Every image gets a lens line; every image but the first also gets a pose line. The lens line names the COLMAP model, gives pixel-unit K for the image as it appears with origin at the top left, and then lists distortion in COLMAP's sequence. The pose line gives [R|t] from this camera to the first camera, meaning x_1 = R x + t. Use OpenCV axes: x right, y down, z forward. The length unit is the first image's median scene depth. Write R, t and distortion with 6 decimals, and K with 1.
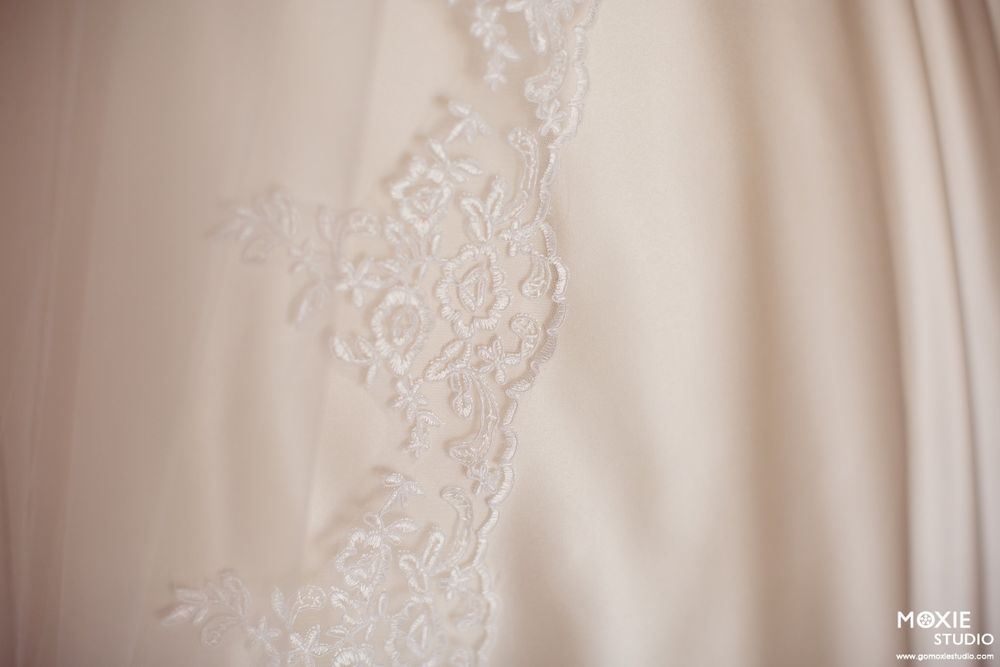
lens RADIAL K [[1489.3, 0, 500.0], [0, 1489.3, 333.5], [0, 0, 1]] dist [-0.194828, 0.027269]
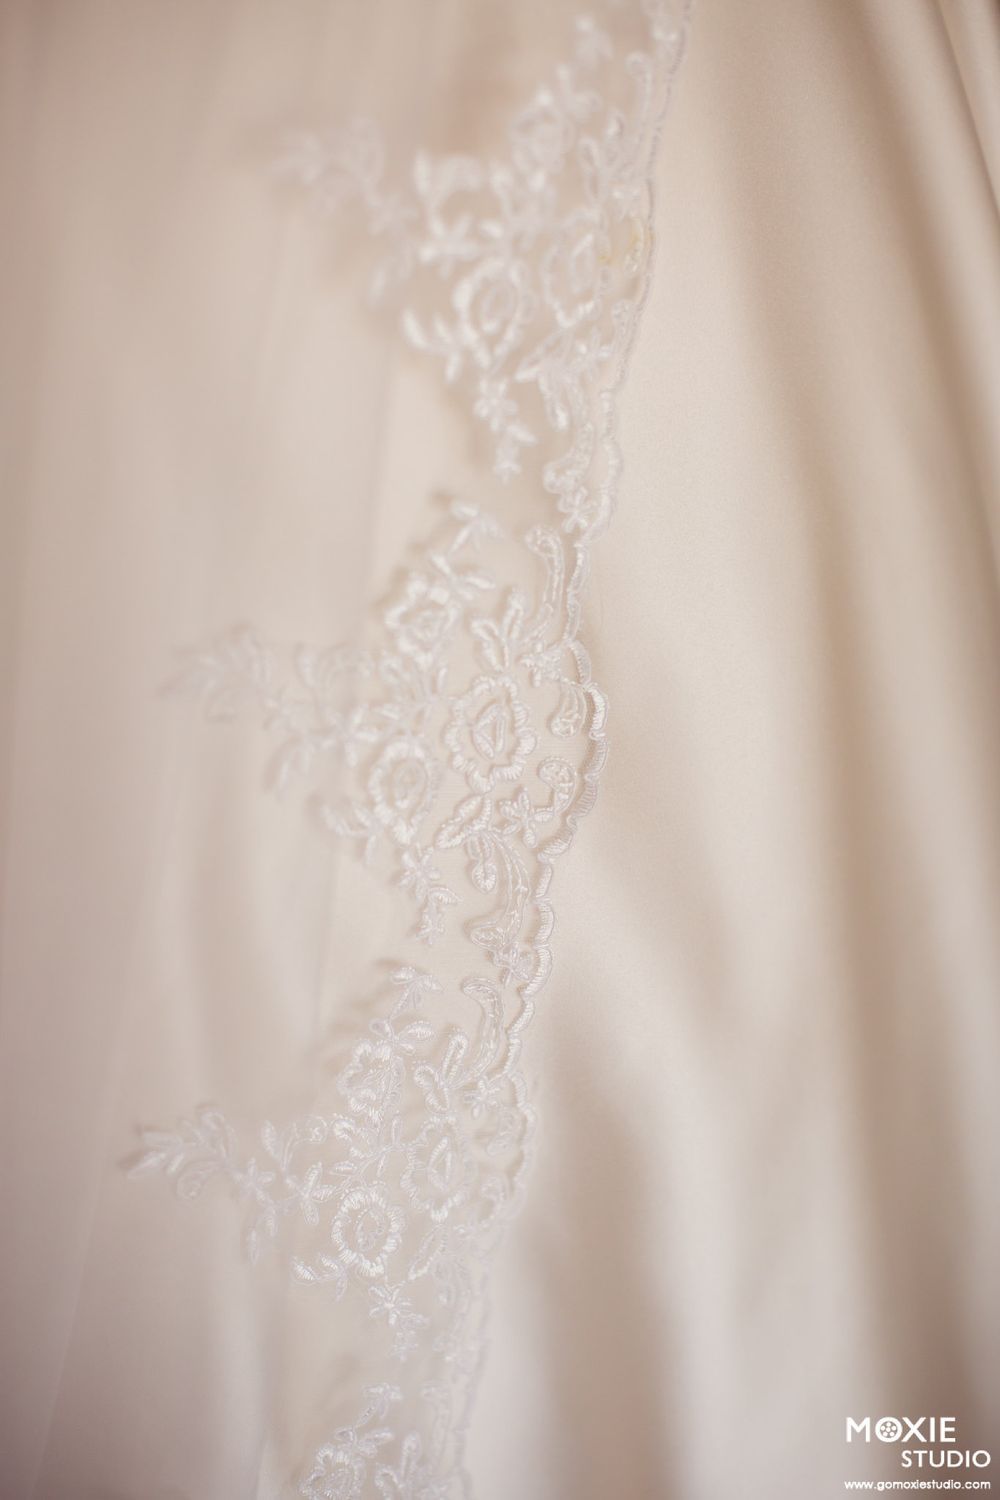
lens RADIAL K [[2234.0, 0, 500.0], [0, 2234.0, 750.0], [0, 0, 1]] dist [-0.194828, 0.027269]
pose [[0.997410, -0.058230, 0.042217, -0.063647], [0.056100, 0.997172, 0.050002, -0.078861], [-0.045009, -0.047505, 0.997856, -0.188341]]
